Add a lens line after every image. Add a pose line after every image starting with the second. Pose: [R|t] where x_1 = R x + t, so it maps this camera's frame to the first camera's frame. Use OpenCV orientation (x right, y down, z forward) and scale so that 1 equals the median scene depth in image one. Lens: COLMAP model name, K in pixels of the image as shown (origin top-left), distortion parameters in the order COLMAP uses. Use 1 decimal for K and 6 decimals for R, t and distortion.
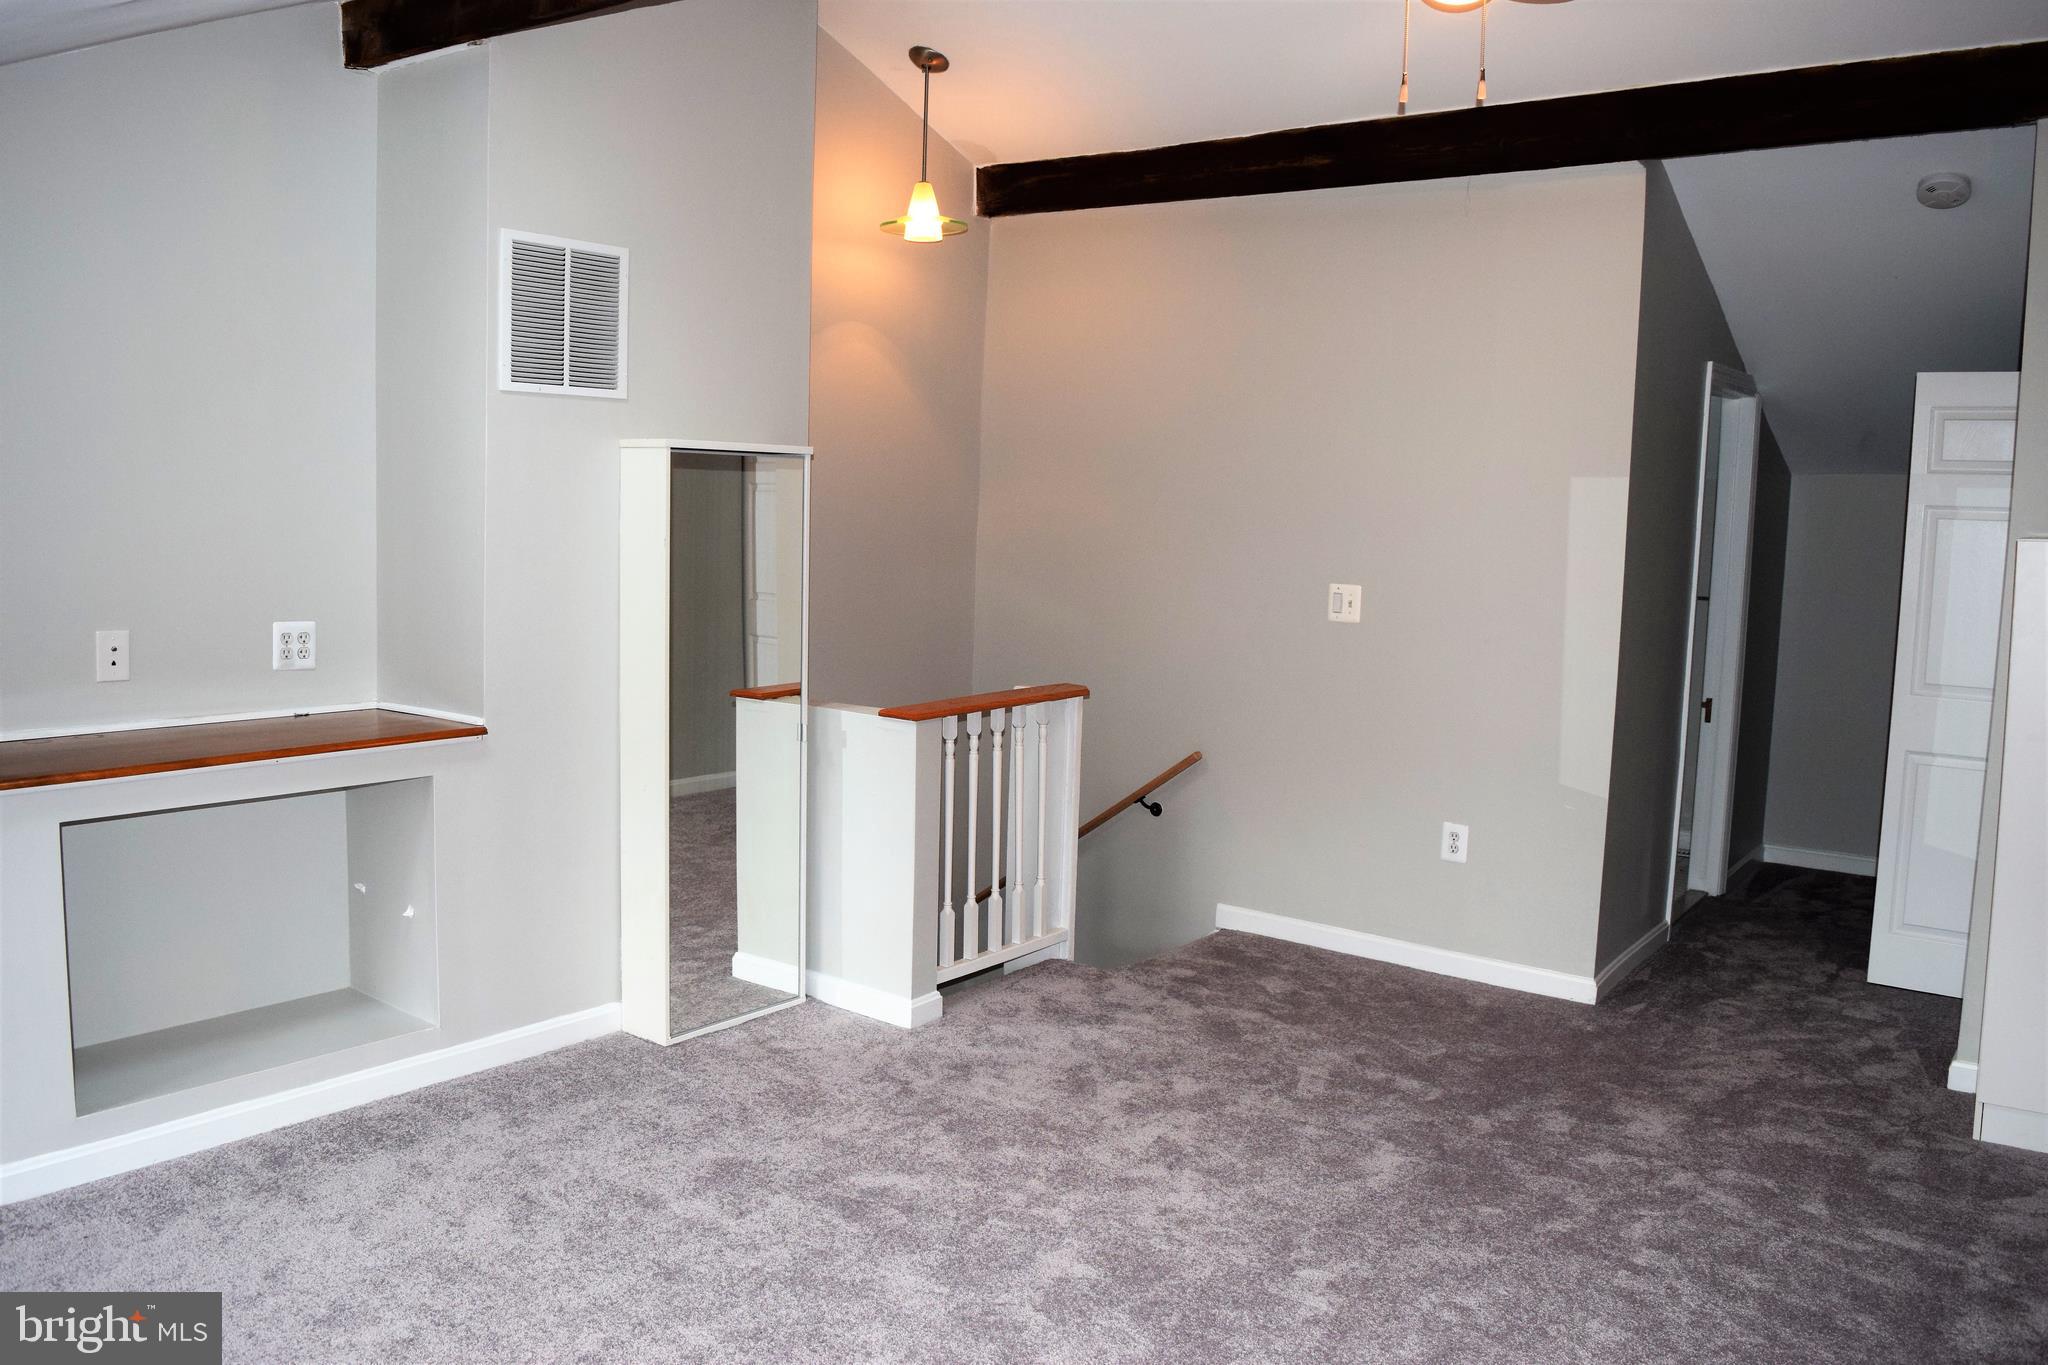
lens RADIAL K [[1604.0, 0, 1016.8], [0, 1604.0, 680.4], [0, 0, 1]] dist [-0.091933, 0.020869]
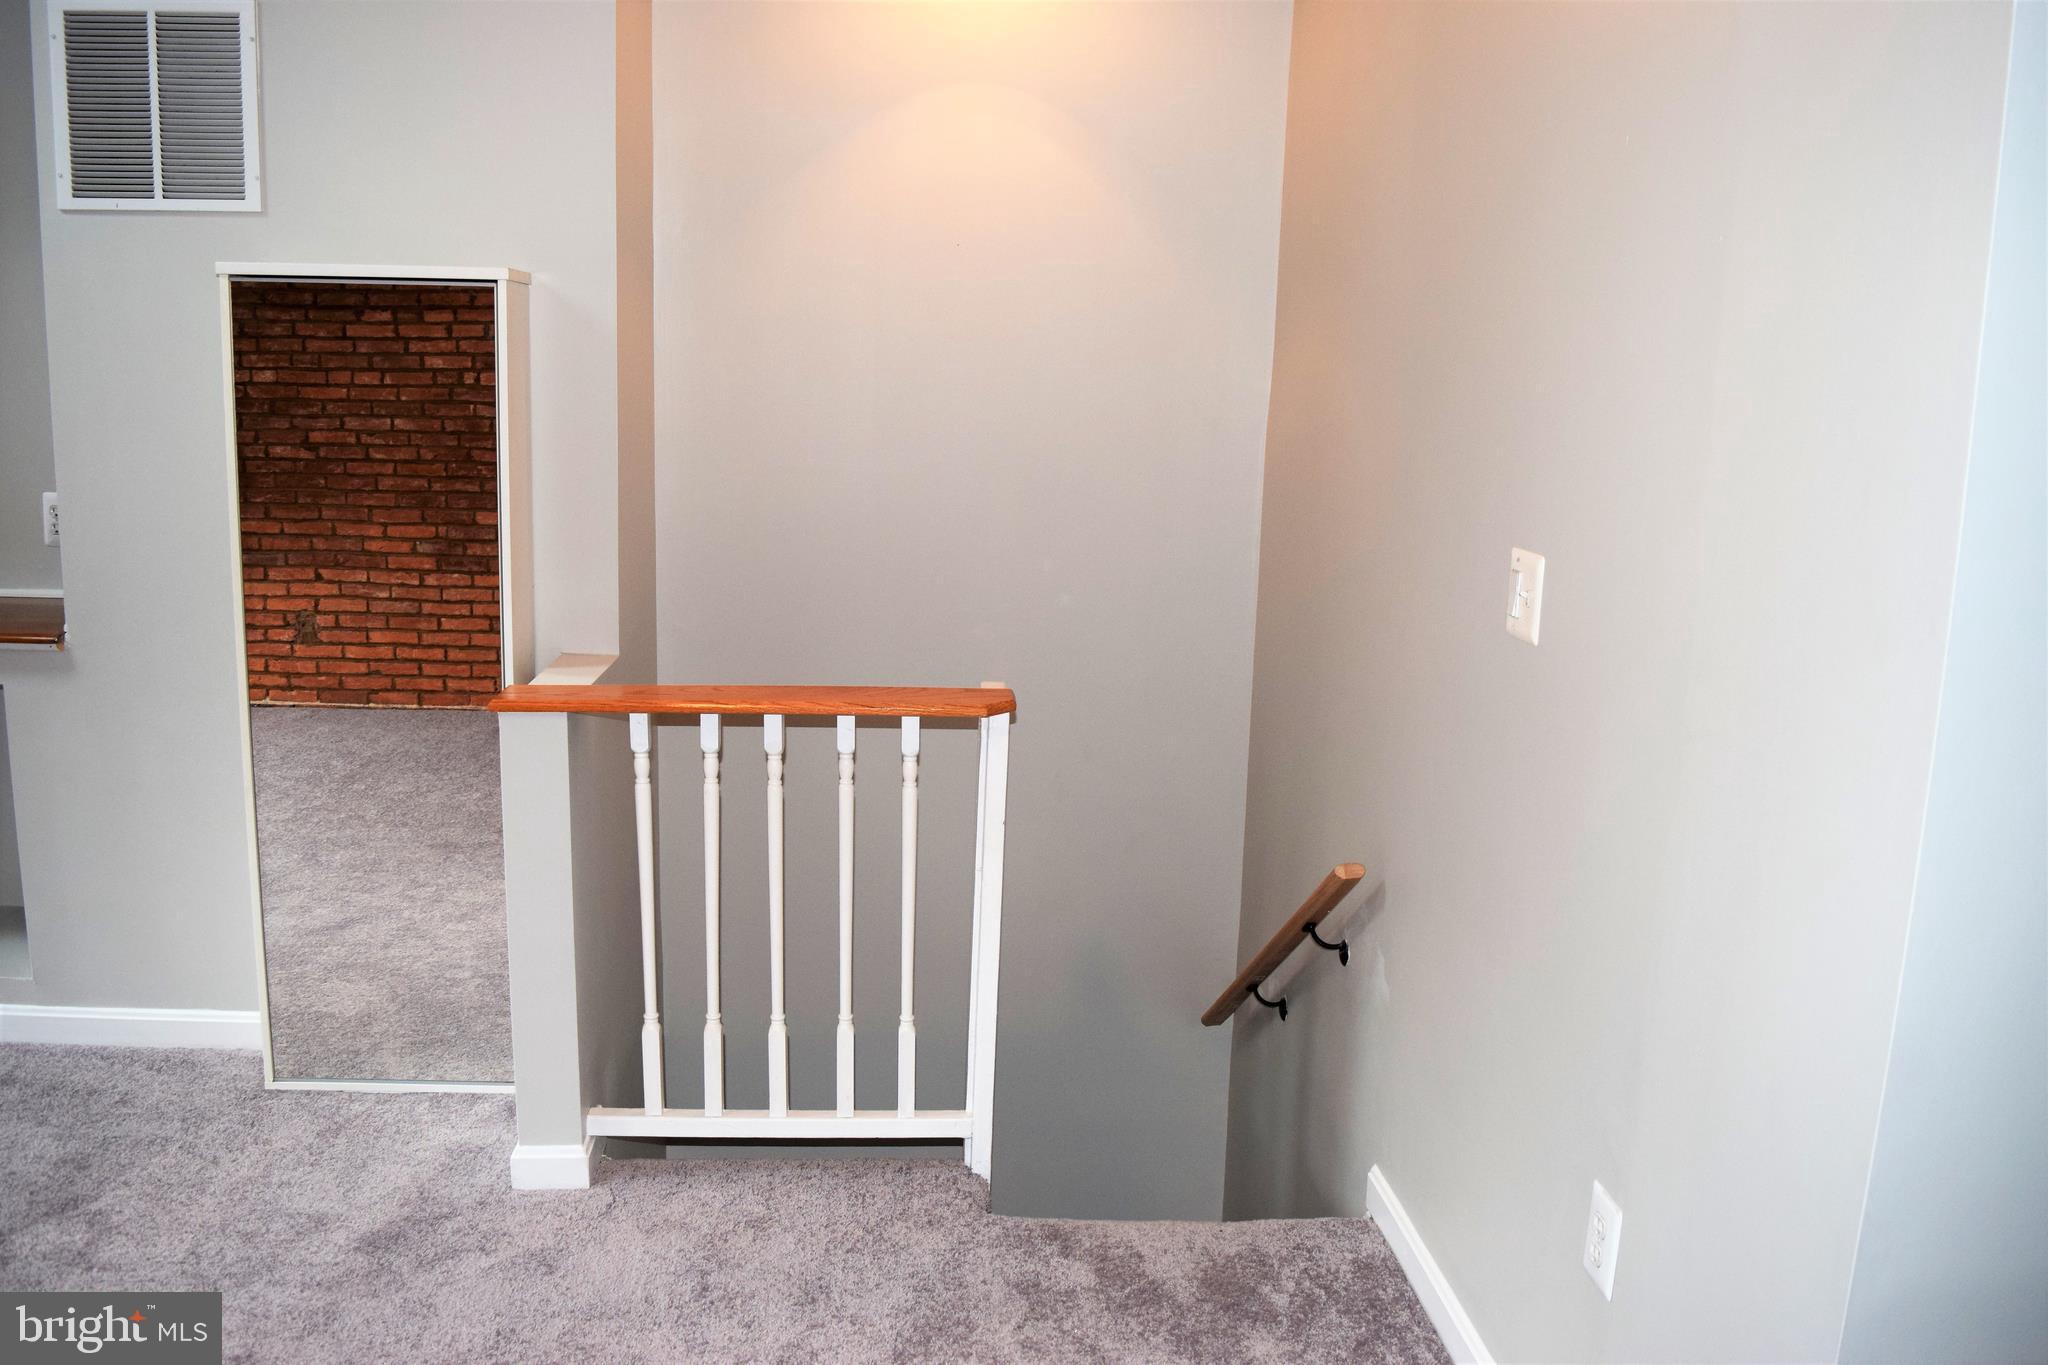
lens RADIAL K [[1604.0, 0, 1023.8], [0, 1604.0, 689.1], [0, 0, 1]] dist [-0.091933, 0.020869]
pose [[0.679886, 0.139774, -0.719873, 0.534704], [-0.098441, 0.990178, 0.099284, -0.067529], [0.726680, 0.003363, 0.686968, 0.775134]]
